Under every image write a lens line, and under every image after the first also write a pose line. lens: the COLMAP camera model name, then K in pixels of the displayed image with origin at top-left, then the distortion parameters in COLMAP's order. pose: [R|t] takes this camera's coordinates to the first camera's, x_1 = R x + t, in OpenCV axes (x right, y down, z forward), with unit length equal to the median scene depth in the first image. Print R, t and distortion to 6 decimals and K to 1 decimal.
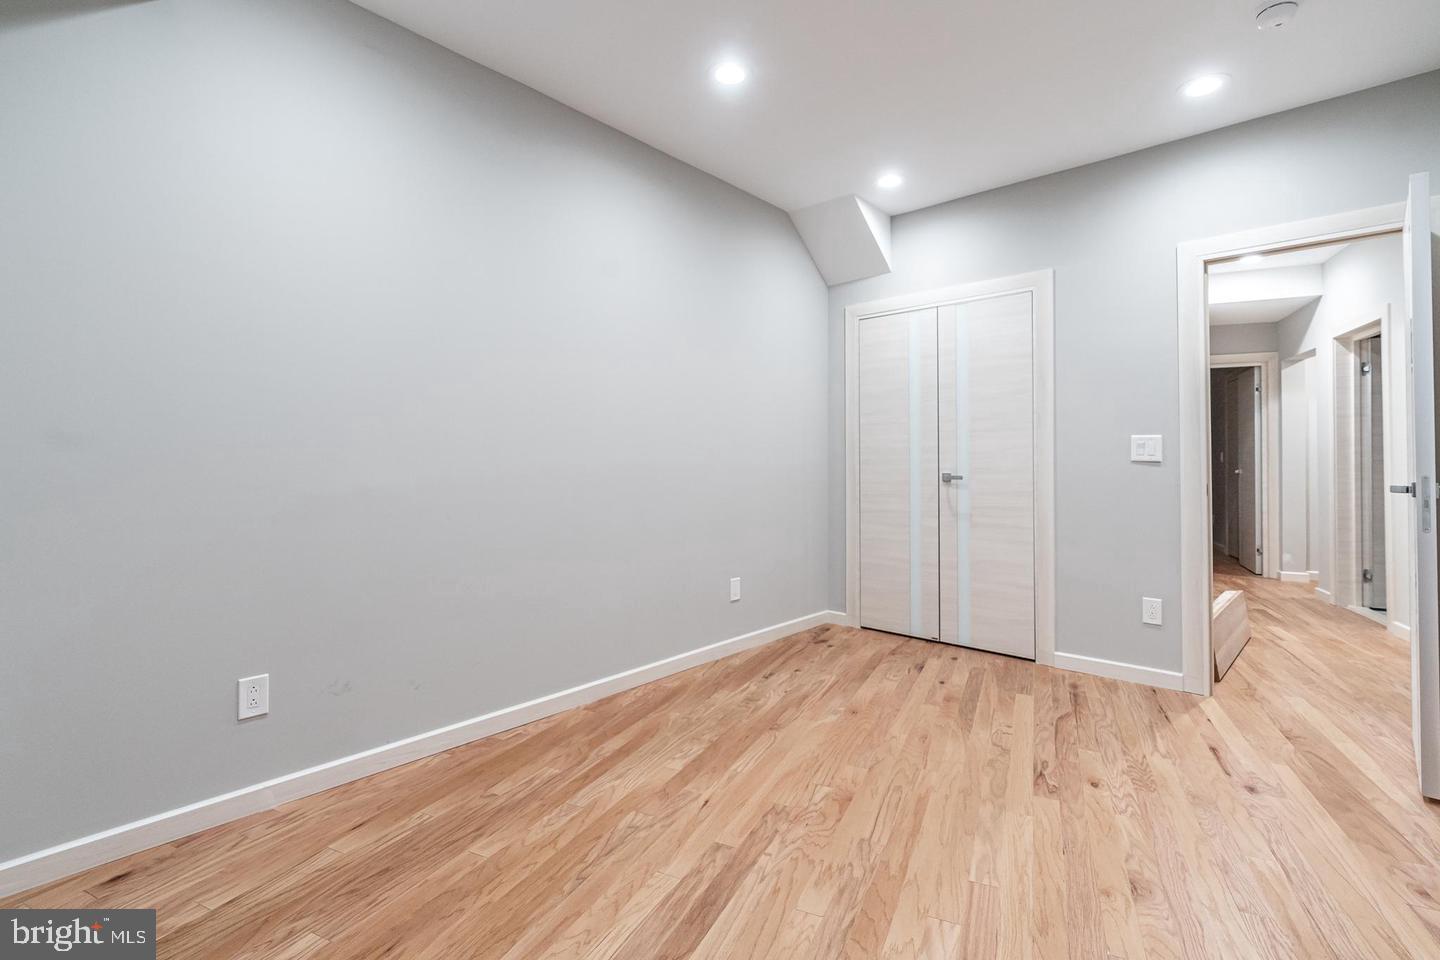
lens RADIAL K [[668.0, 0, 711.5], [0, 668.0, 441.7], [0, 0, 1]] dist [-0.002994, 0.000410]
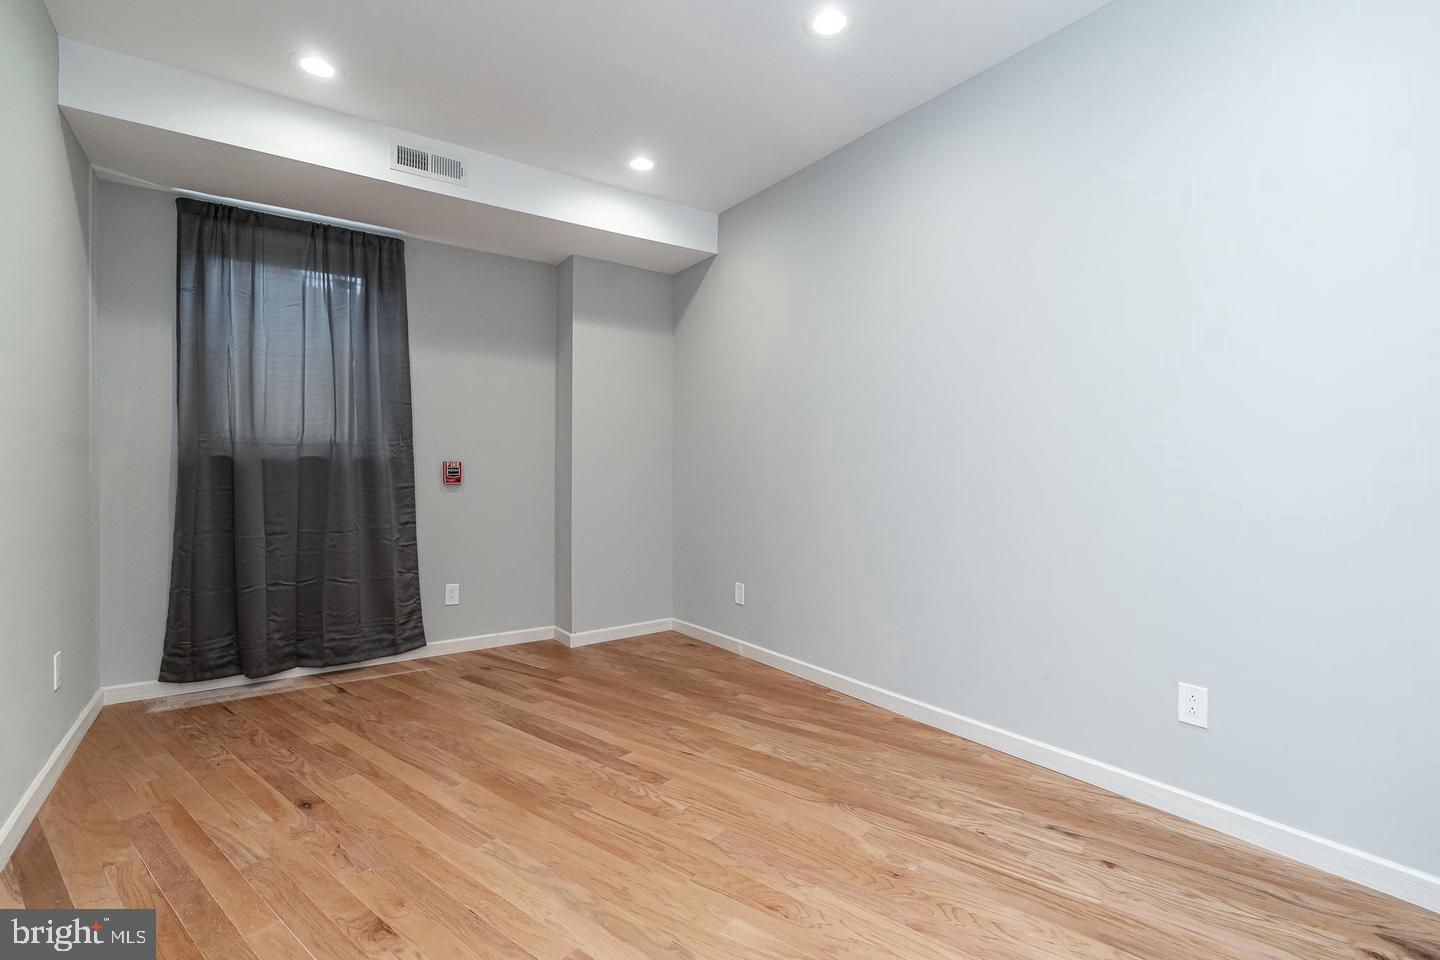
lens RADIAL K [[668.0, 0, 711.5], [0, 668.0, 441.7], [0, 0, 1]] dist [-0.002994, 0.000410]
pose [[-0.232140, -0.046628, -0.971564, 1.009579], [0.027721, 0.998127, -0.054526, 0.046355], [0.972287, -0.039590, -0.230413, 1.161059]]
